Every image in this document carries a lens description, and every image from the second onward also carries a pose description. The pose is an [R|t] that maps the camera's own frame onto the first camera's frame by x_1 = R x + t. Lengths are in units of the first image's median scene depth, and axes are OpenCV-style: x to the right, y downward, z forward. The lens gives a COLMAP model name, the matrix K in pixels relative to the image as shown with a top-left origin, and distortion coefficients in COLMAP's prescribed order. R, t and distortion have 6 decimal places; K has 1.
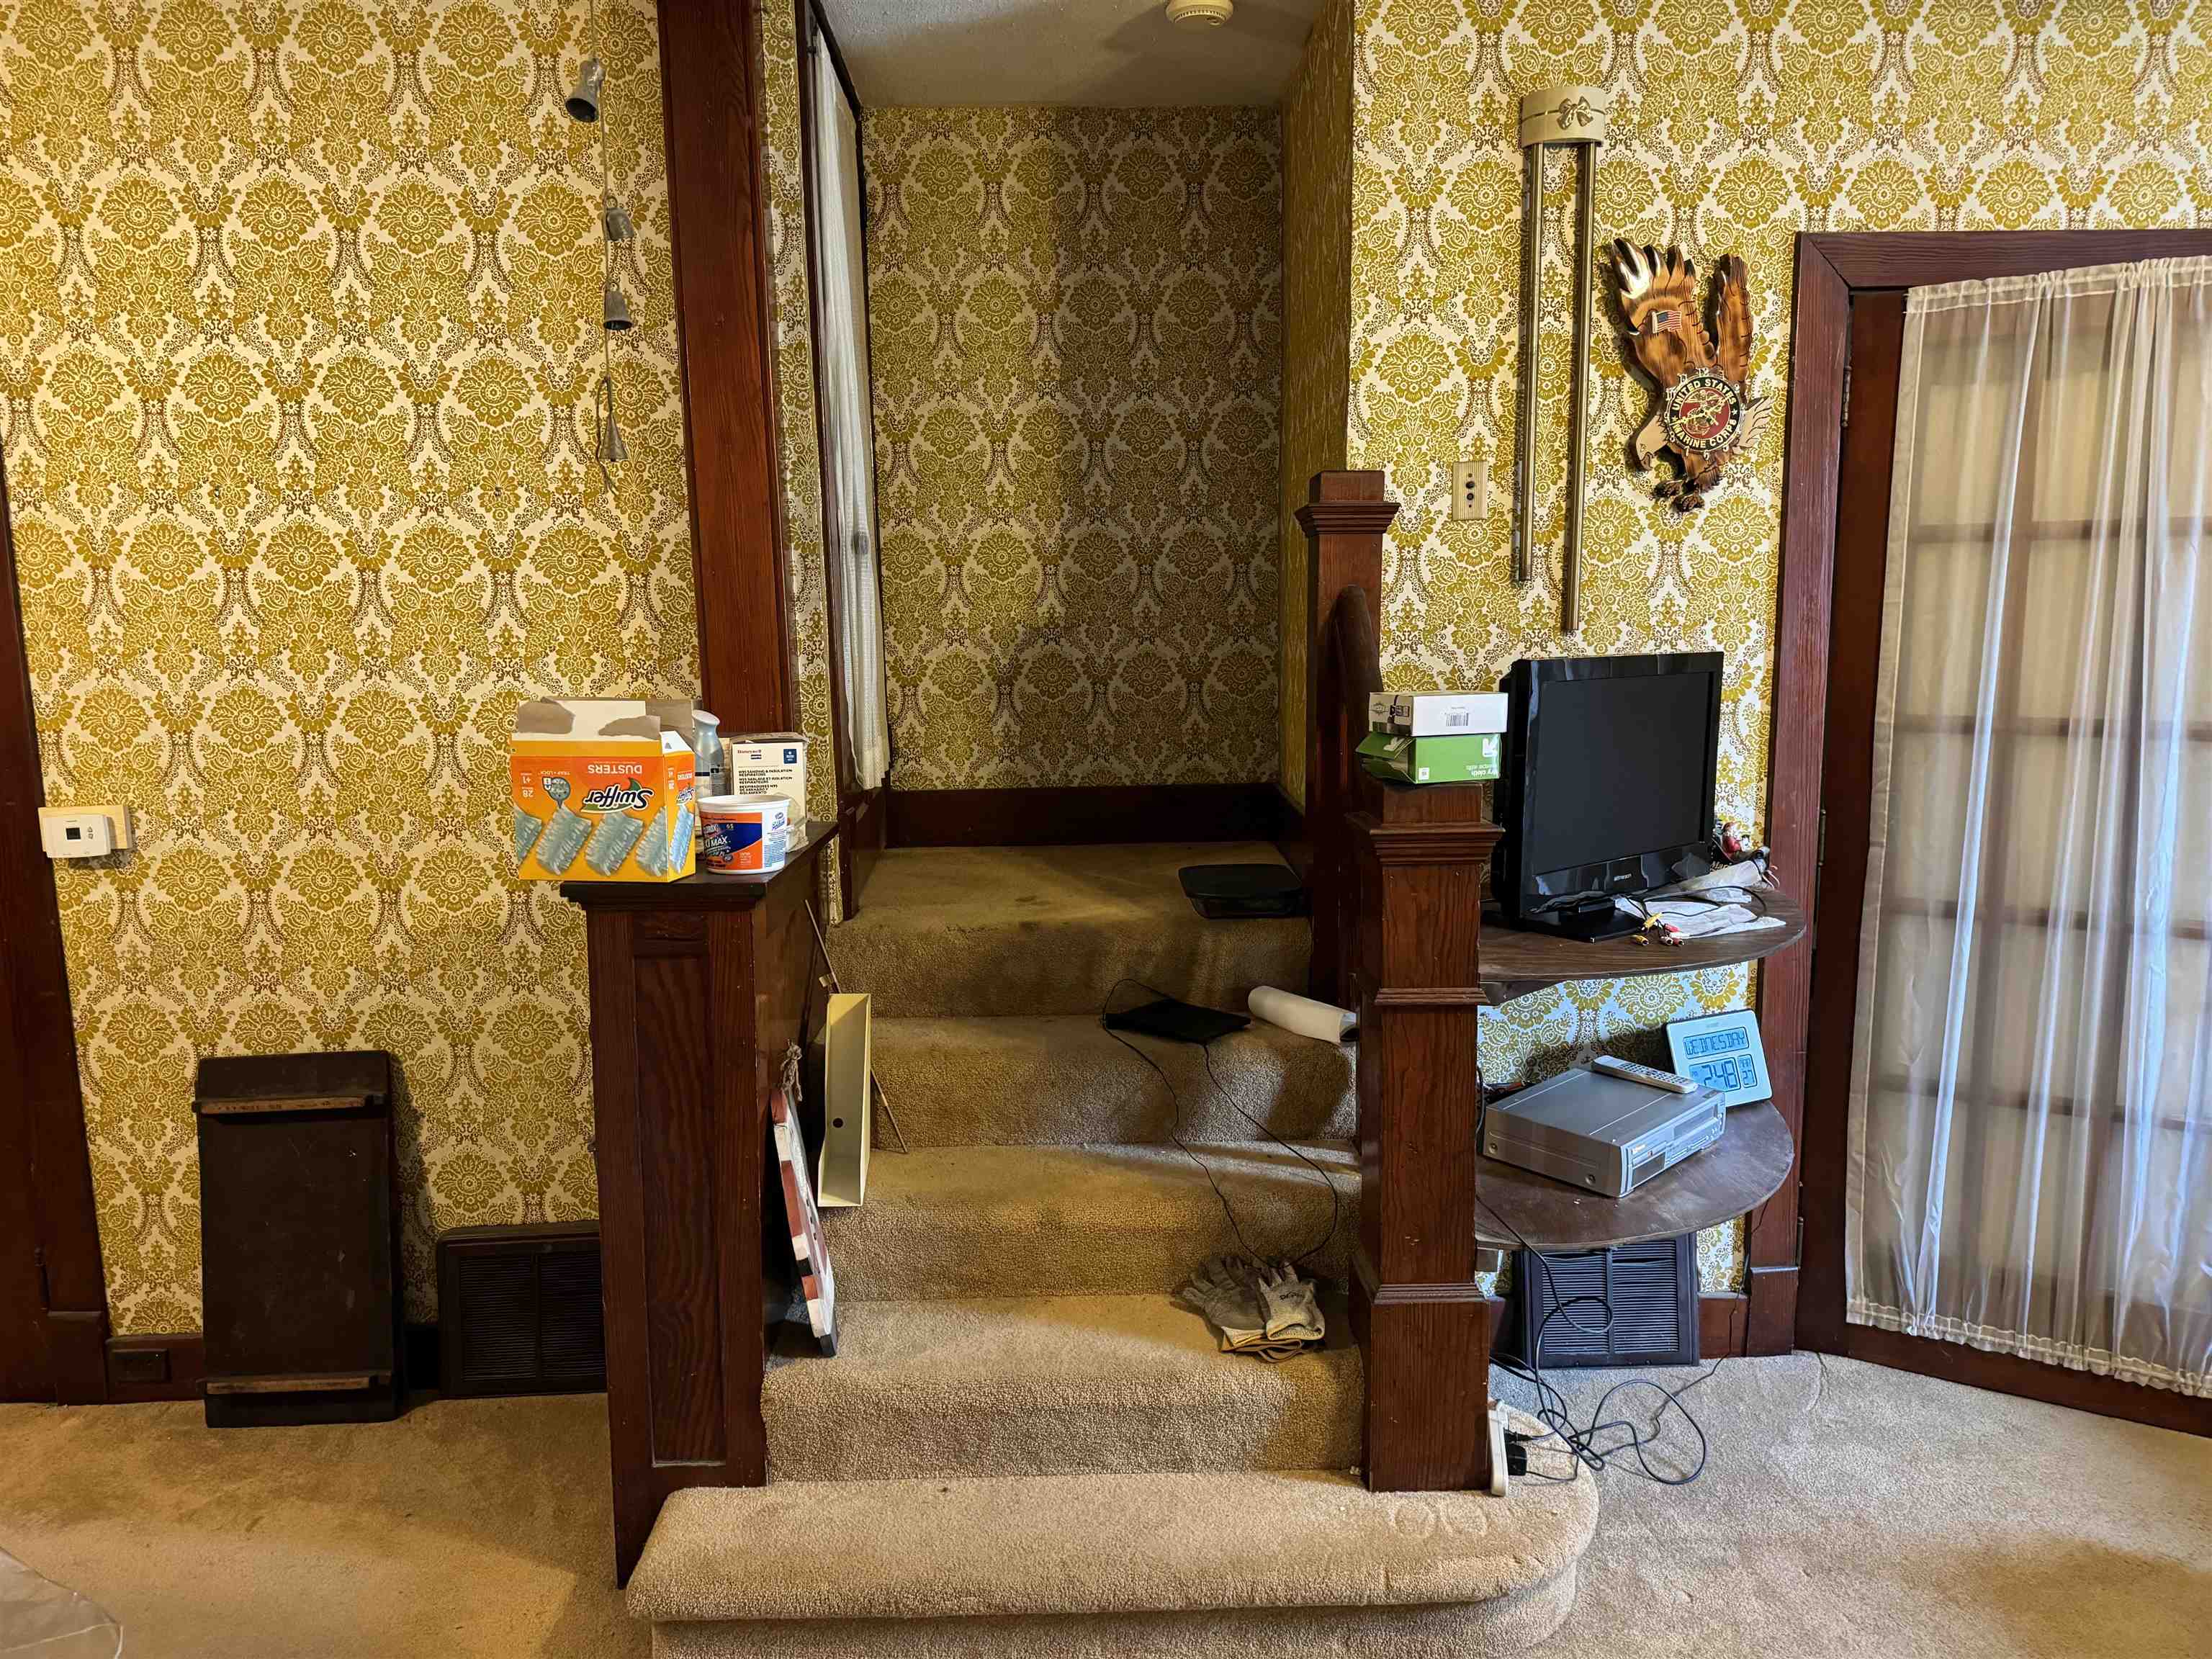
lens RADIAL K [[1568.6, 0, 1103.1], [0, 1568.6, 830.8], [0, 0, 1]] dist [0.121222, -0.158735]
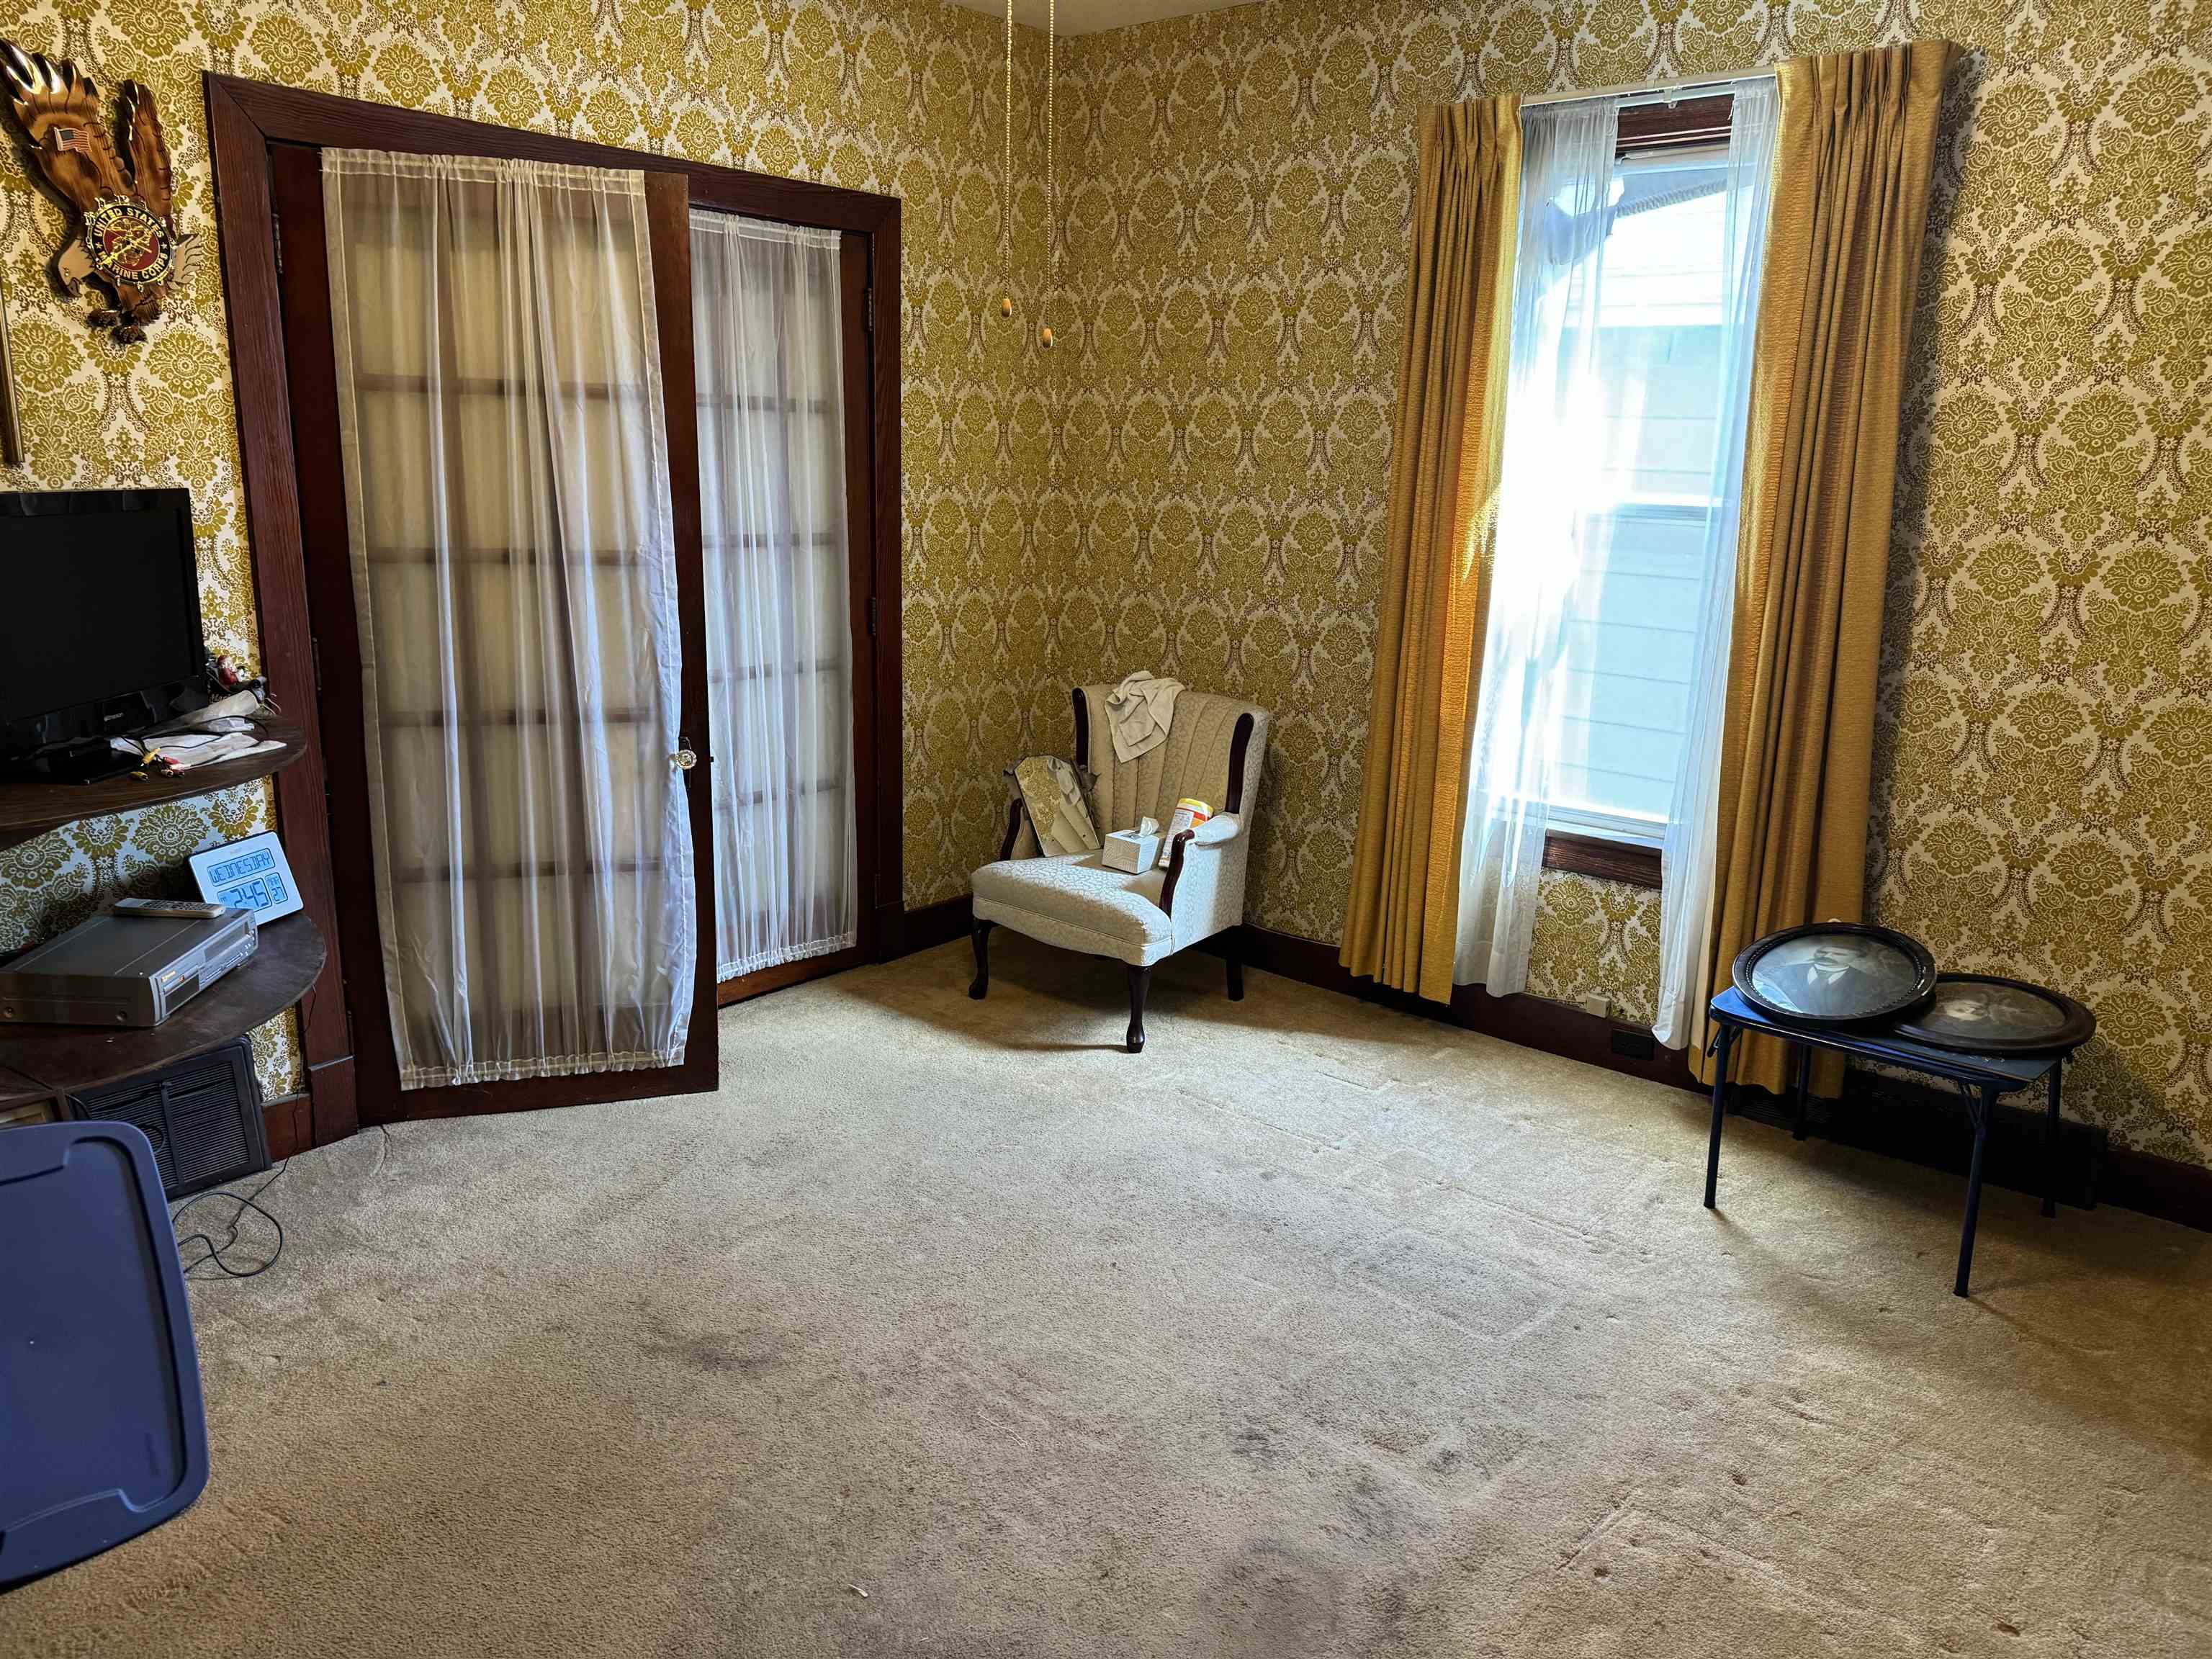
lens RADIAL K [[1564.0, 0, 1103.9], [0, 1564.0, 827.1], [0, 0, 1]] dist [0.007845, -0.010690]
pose [[0.650260, -0.153617, 0.744019, -0.009559], [0.075500, 0.987562, 0.137916, 0.007674], [-0.755951, -0.033508, 0.653770, -0.102666]]
